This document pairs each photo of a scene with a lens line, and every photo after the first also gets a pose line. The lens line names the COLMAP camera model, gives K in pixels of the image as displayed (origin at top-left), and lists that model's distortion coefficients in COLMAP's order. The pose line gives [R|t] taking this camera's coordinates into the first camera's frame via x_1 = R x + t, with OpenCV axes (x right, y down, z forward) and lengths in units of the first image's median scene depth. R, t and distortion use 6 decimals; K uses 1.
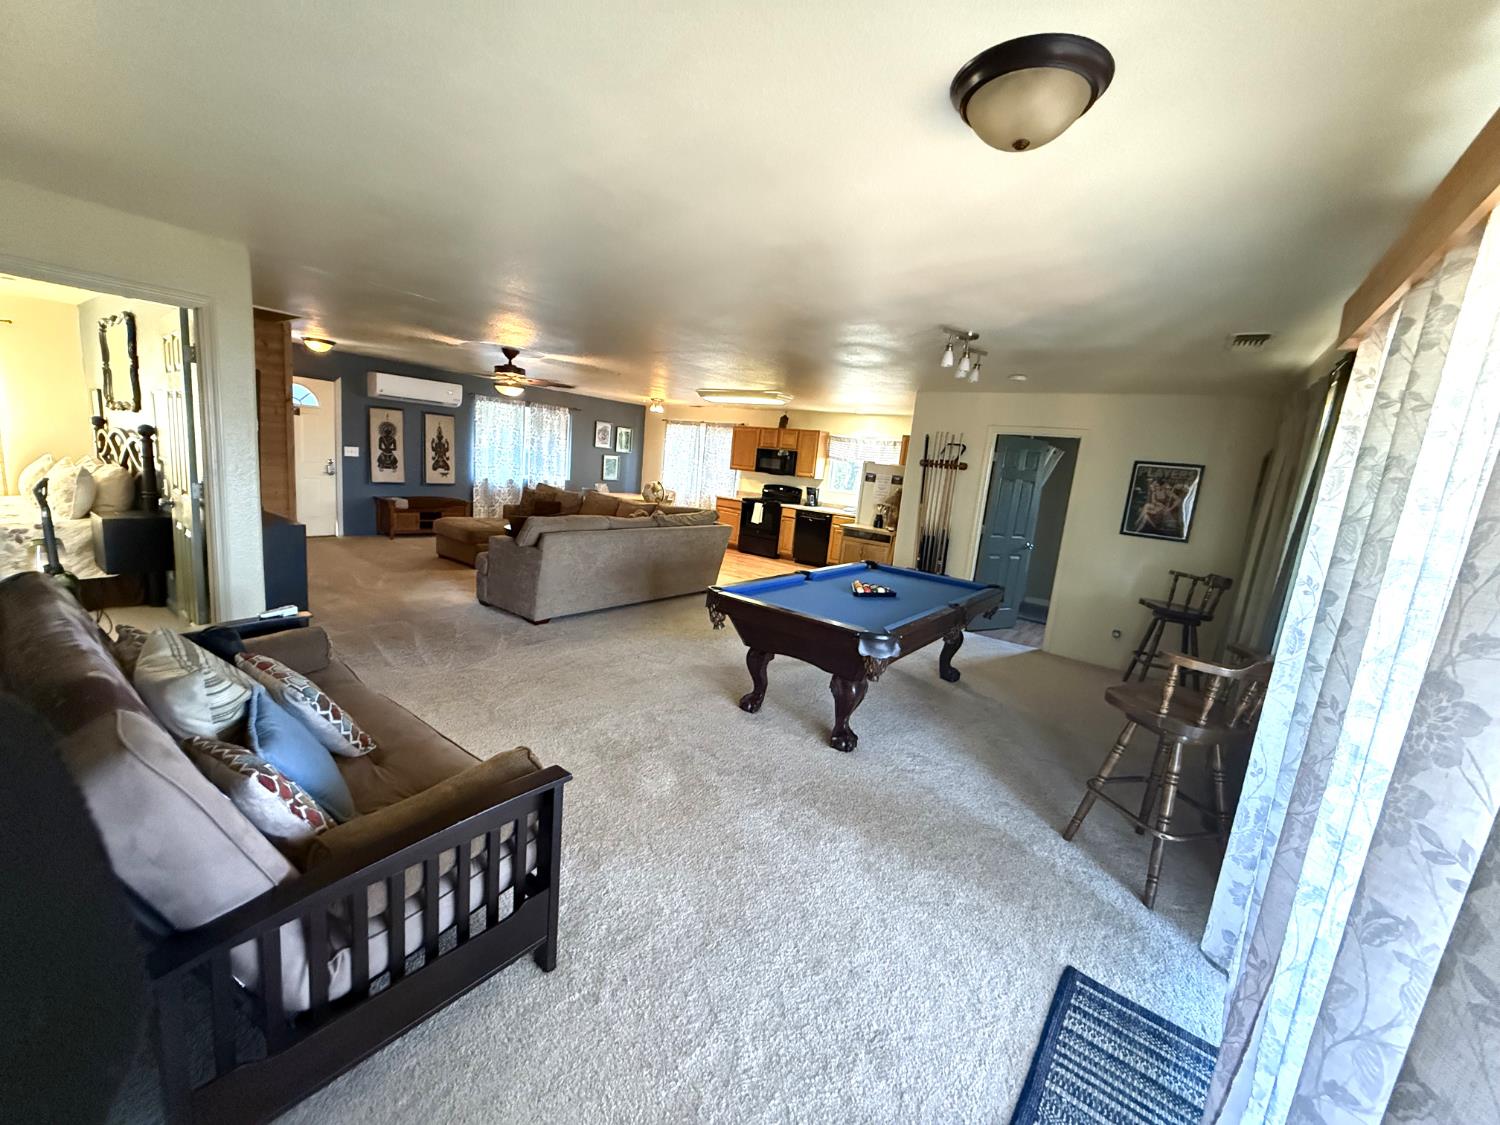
lens RADIAL K [[600.0, 0, 749.9], [0, 600.0, 567.9], [0, 0, 1]] dist [-0.002914, -0.000067]
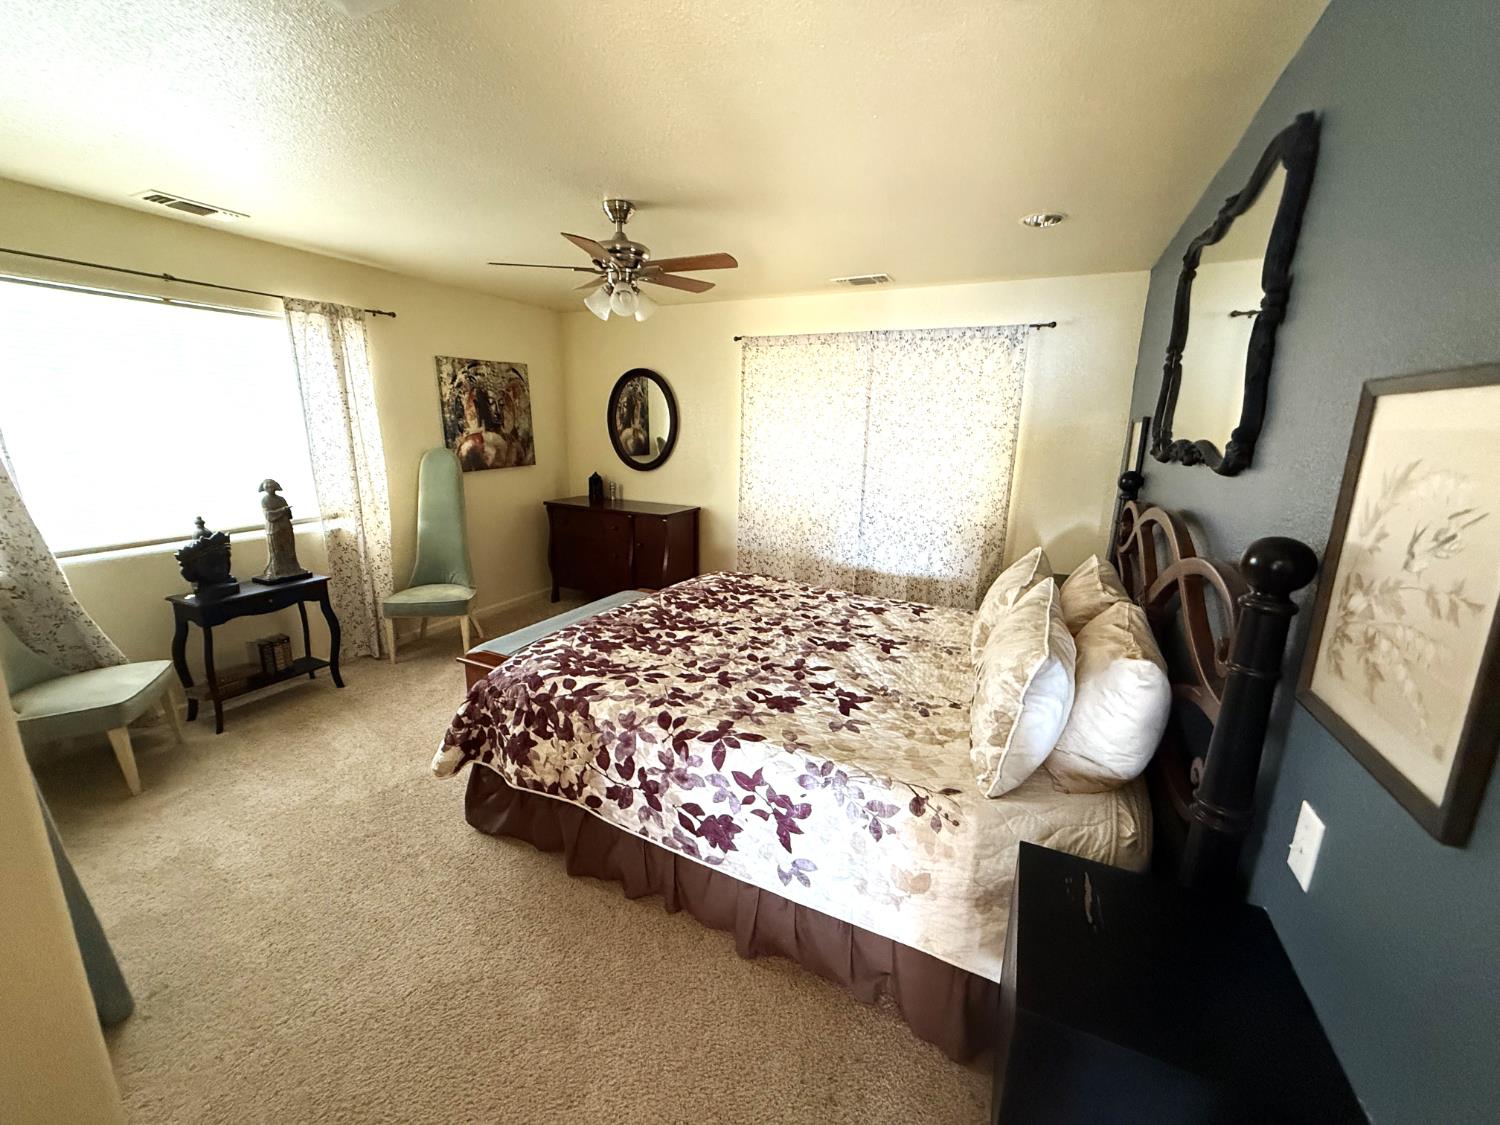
lens RADIAL K [[600.0, 0, 748.7], [0, 600.0, 561.4], [0, 0, 1]] dist [-0.002914, -0.000067]
pose [[0.185801, 0.129522, -0.974013, -0.684057], [-0.168094, 0.980851, 0.098366, -0.184206], [0.968103, 0.145449, 0.204015, 0.626448]]
